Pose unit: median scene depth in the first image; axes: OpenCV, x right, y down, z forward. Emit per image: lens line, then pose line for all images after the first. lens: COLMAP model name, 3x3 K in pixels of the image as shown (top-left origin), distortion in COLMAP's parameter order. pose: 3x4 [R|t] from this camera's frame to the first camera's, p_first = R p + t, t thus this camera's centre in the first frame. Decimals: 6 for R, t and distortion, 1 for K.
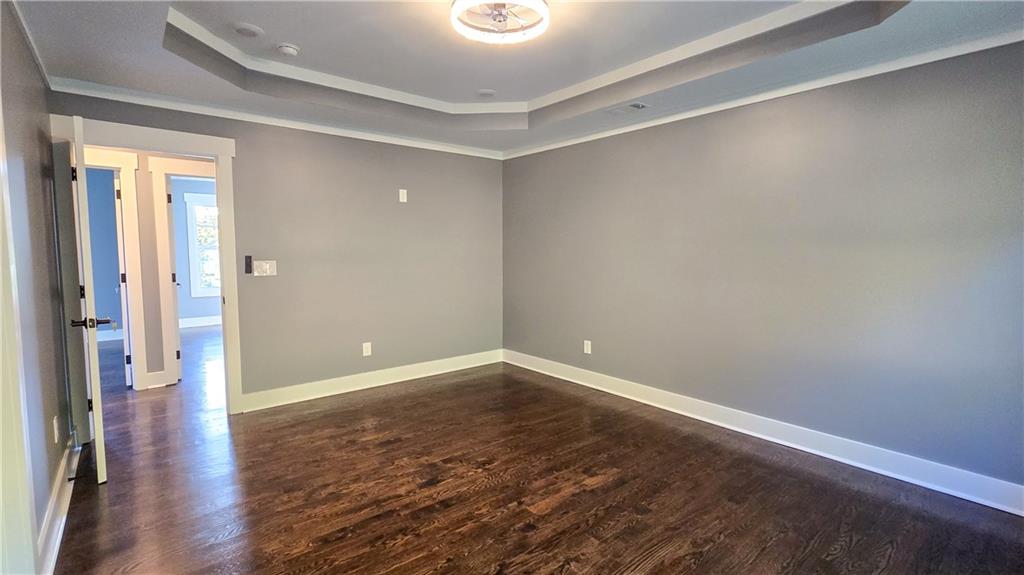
lens RADIAL K [[459.3, 0, 512.0], [0, 459.3, 287.5], [0, 0, 1]] dist [-0.000154, 0.000073]
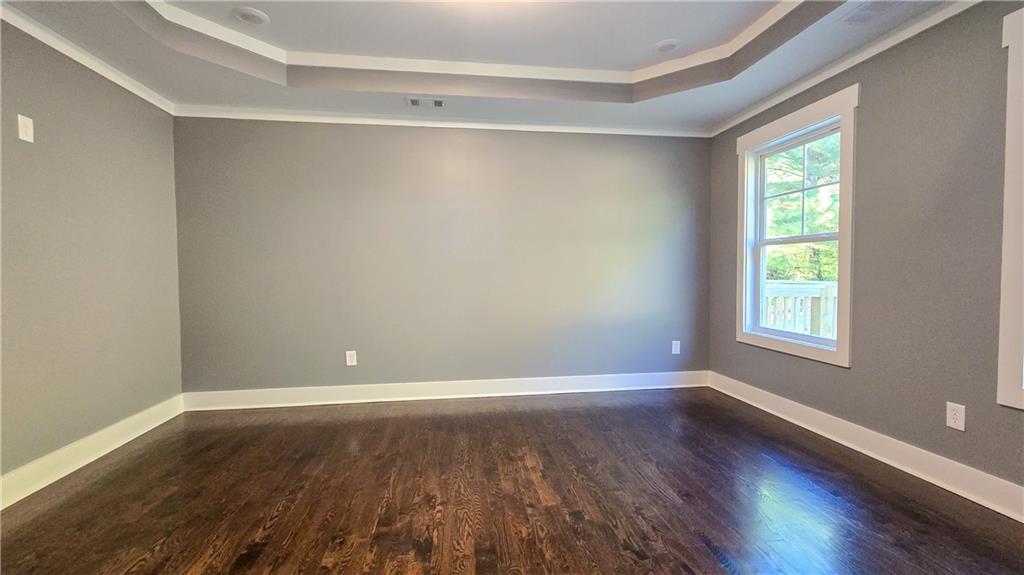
lens RADIAL K [[441.6, 0, 512.0], [0, 441.6, 287.5], [0, 0, 1]] dist [0.000241, 0.000118]
pose [[0.526230, -0.036612, 0.849553, -0.582681], [0.078672, 0.996884, -0.005769, 0.037333], [-0.846695, 0.069872, 0.527471, 0.443119]]
